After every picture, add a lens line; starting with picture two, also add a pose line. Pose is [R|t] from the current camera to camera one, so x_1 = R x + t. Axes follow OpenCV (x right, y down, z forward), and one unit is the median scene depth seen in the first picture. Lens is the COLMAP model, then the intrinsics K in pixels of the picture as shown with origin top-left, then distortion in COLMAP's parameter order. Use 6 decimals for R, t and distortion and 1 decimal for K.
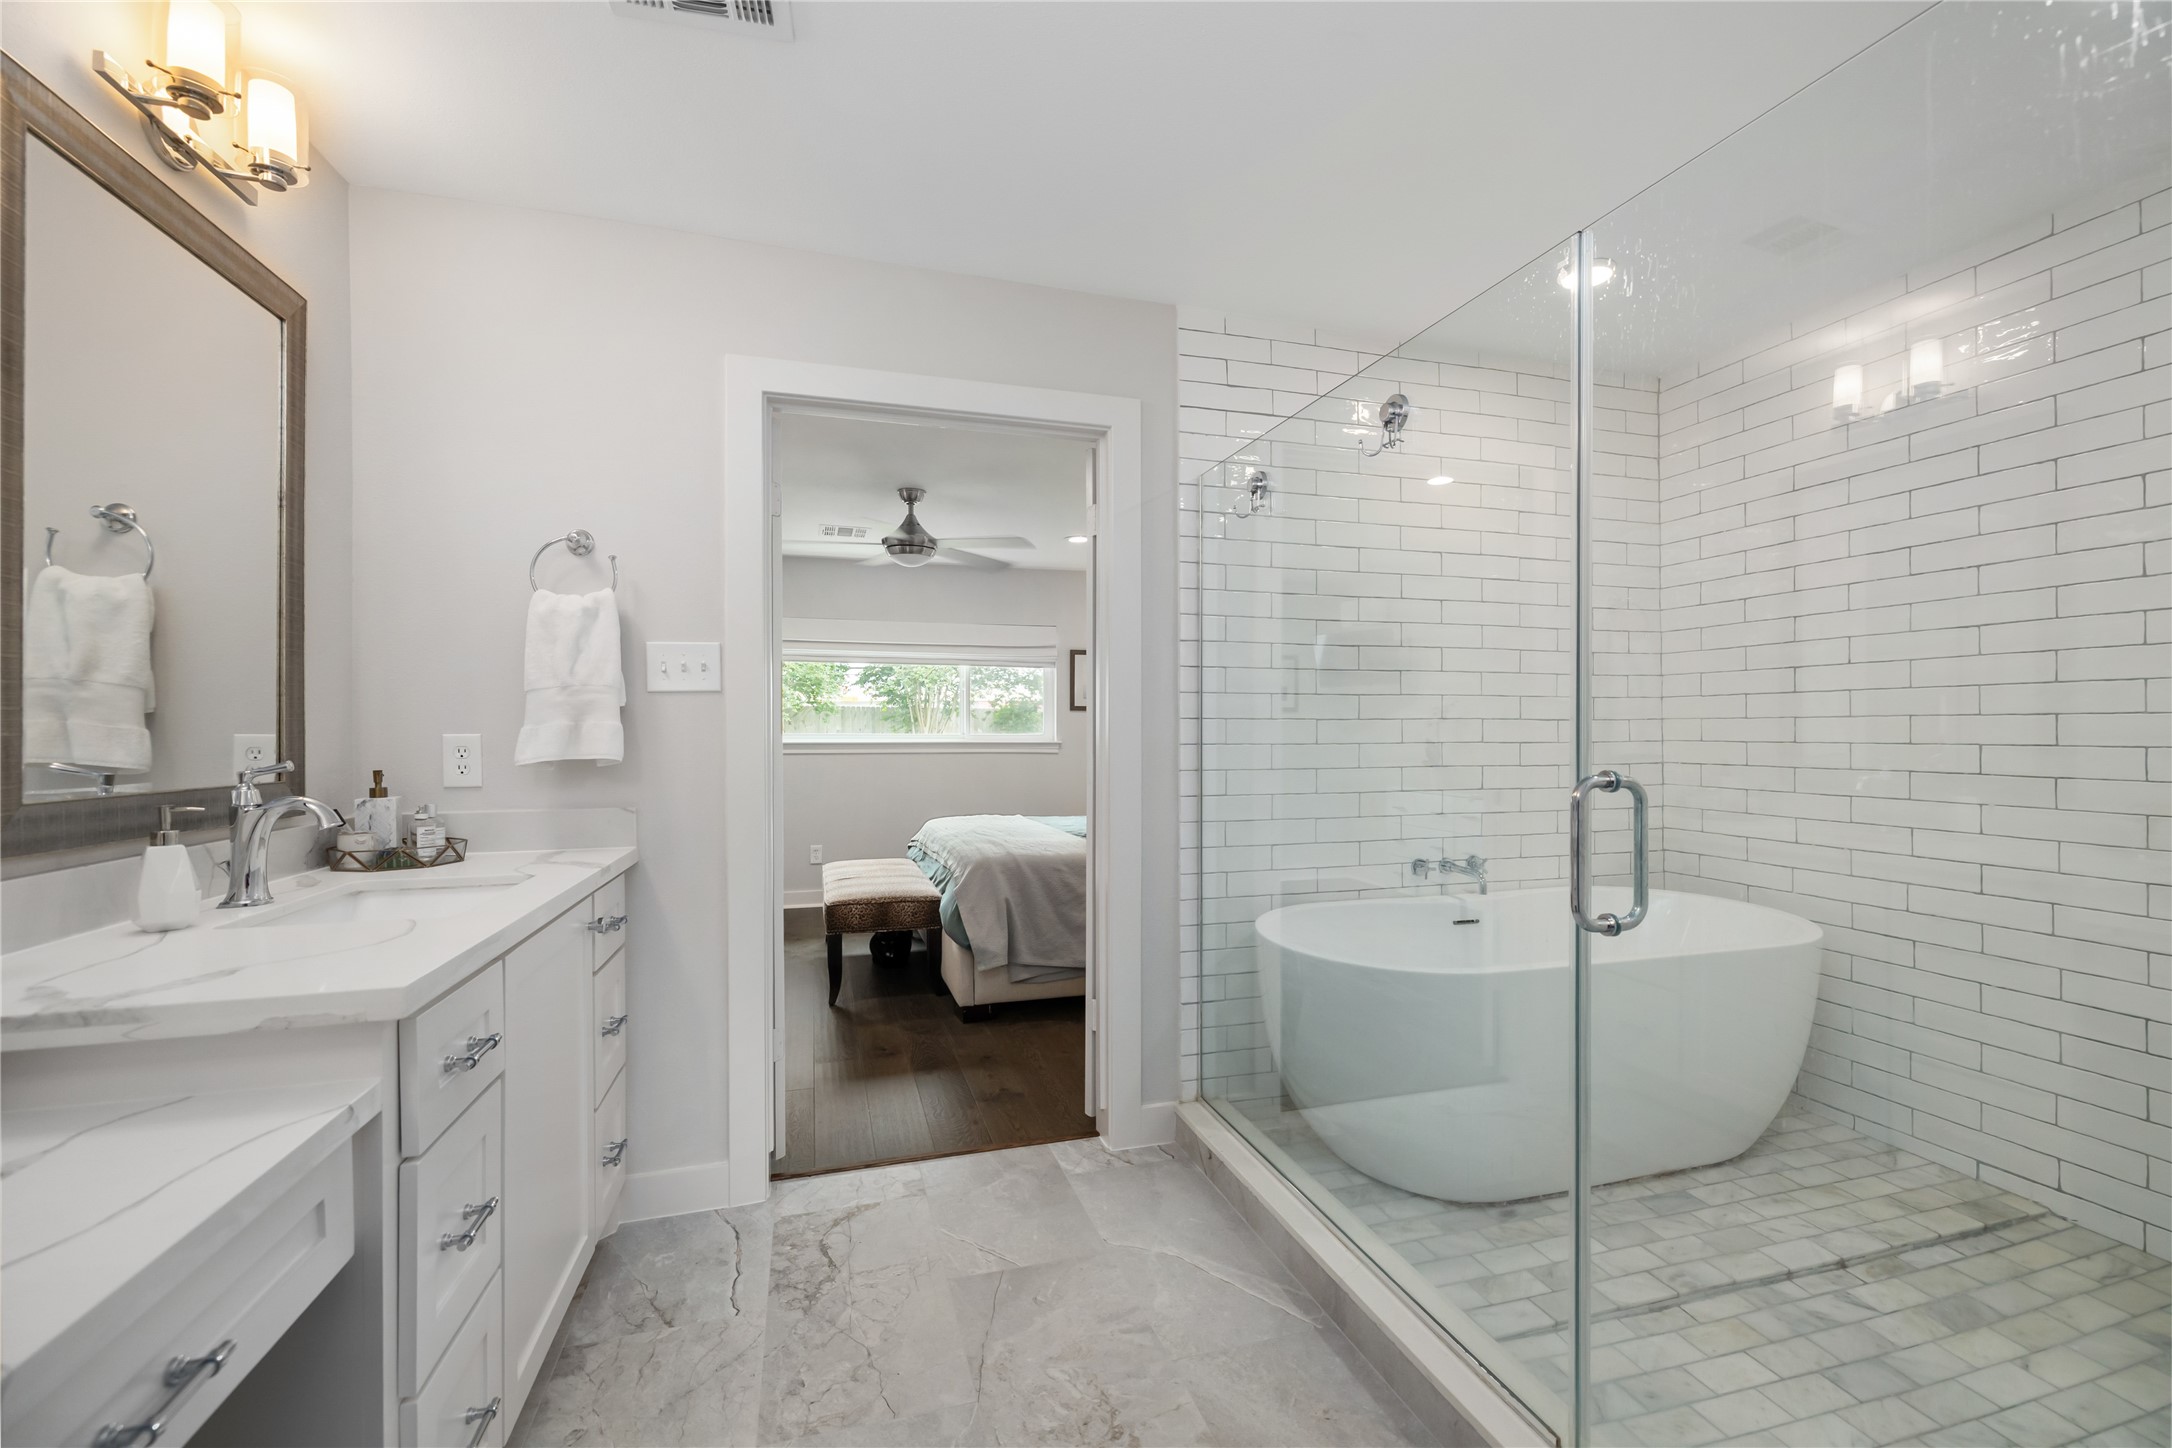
lens RADIAL K [[918.8, 0, 1085.1], [0, 918.8, 717.7], [0, 0, 1]] dist [-0.000090, -0.000471]
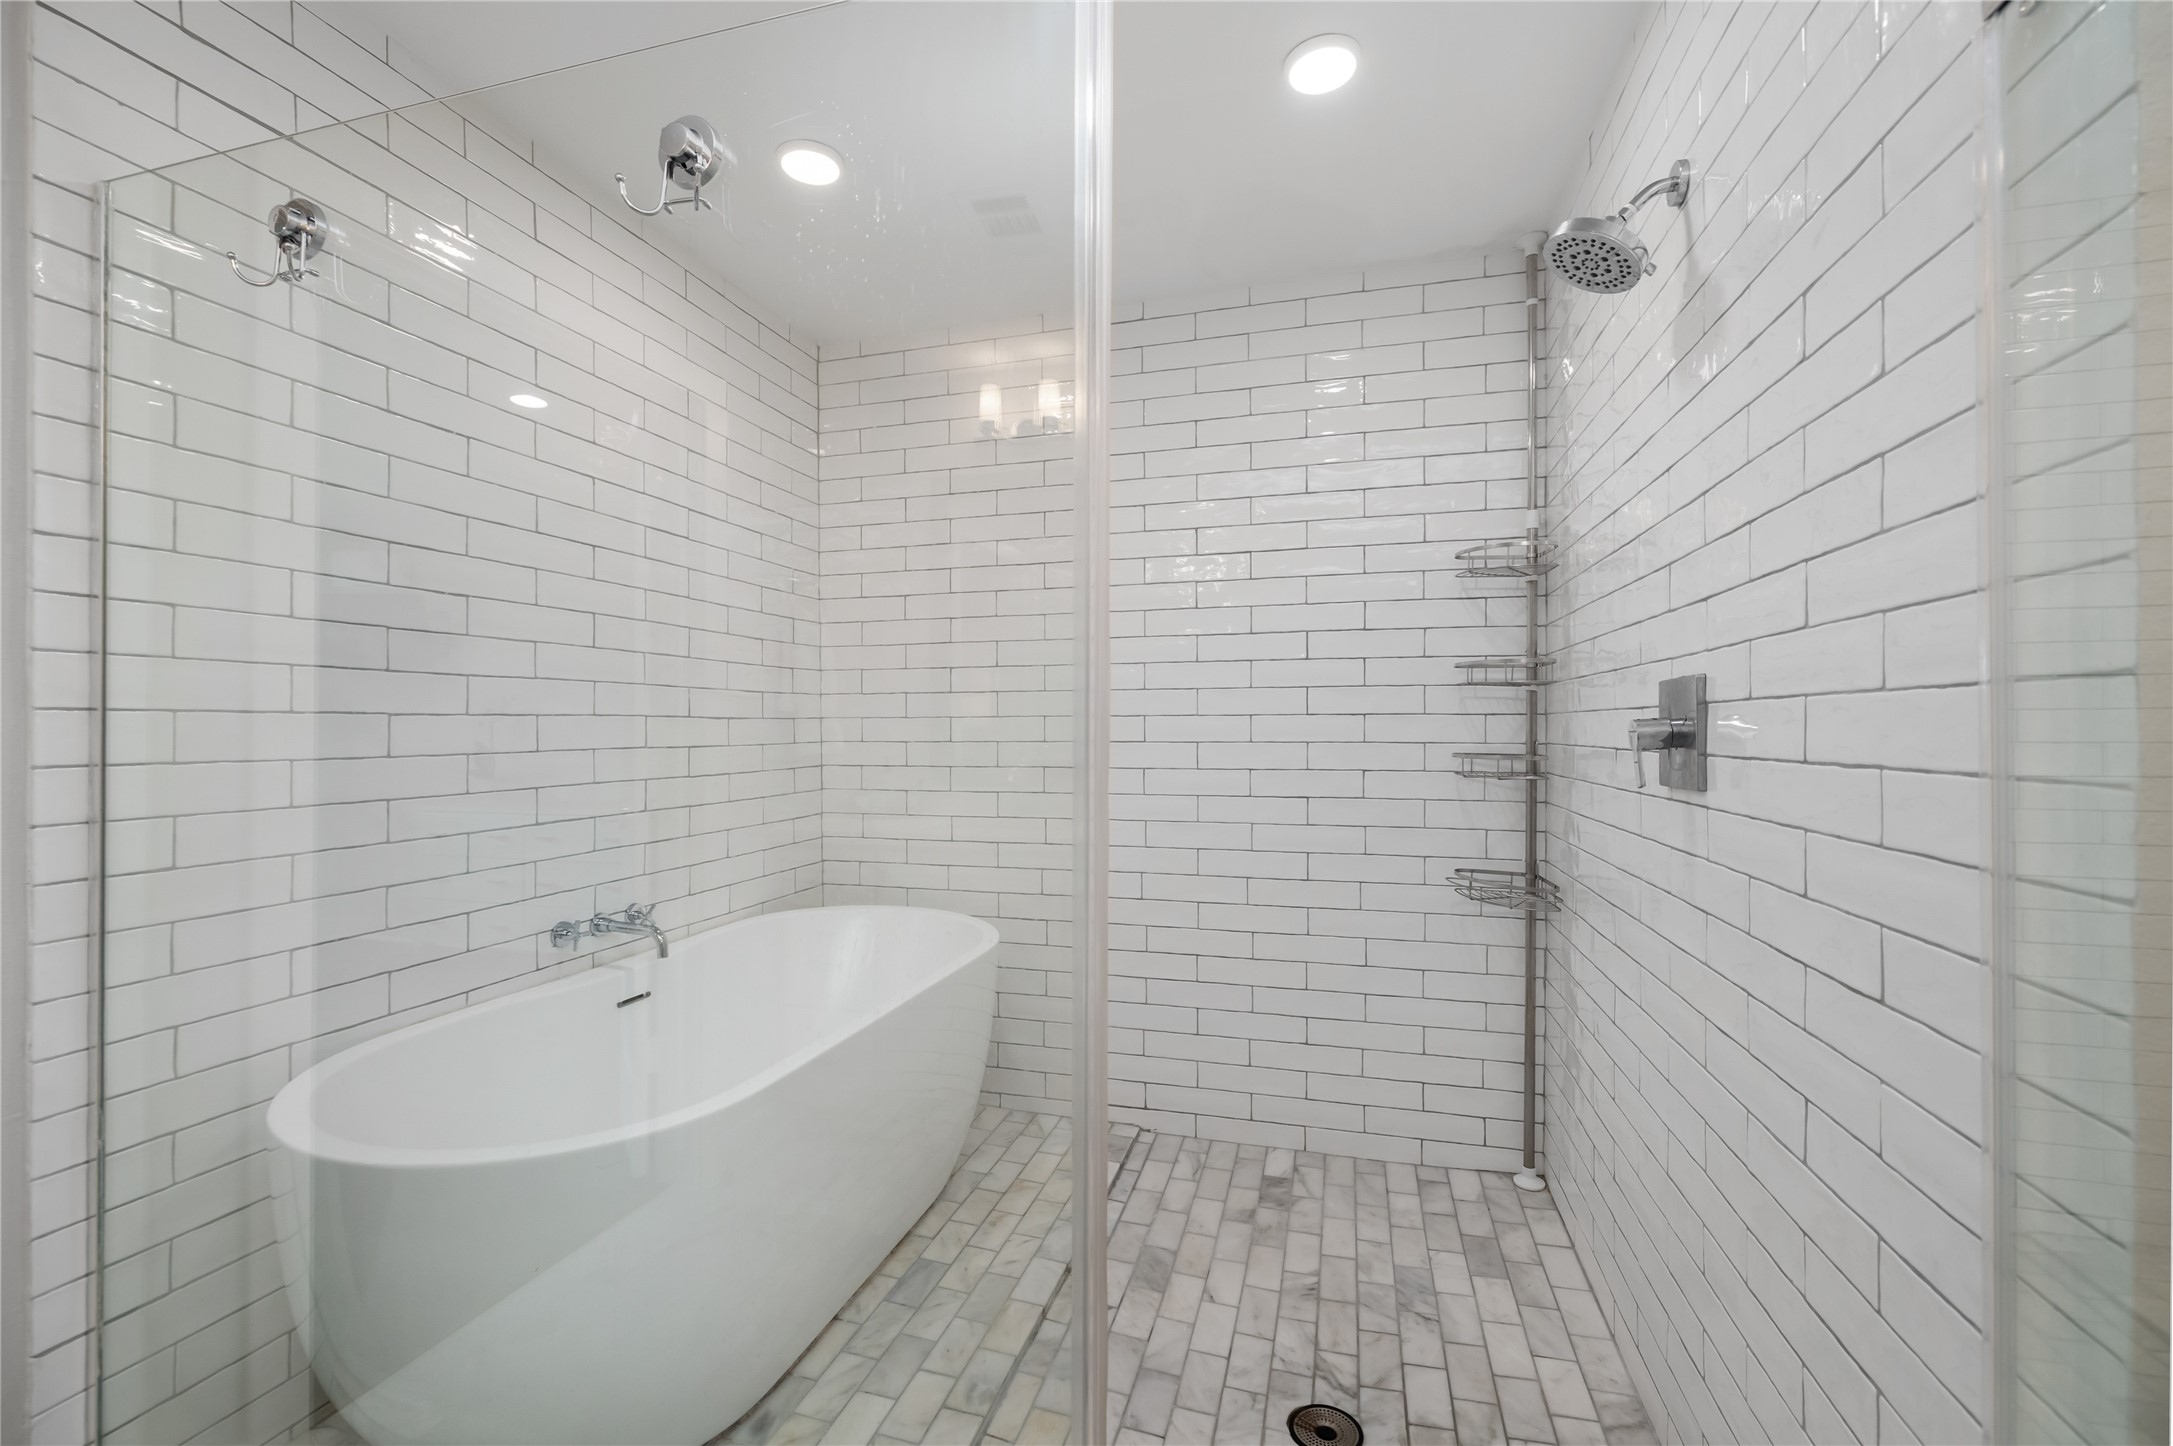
lens RADIAL K [[919.3, 0, 1099.6], [0, 919.3, 720.9], [0, 0, 1]] dist [-0.000090, -0.000471]
pose [[0.539693, 0.002629, 0.841858, 0.008166], [-0.002070, 0.999996, -0.001795, 0.006171], [-0.841860, -0.000773, 0.539696, 0.329818]]
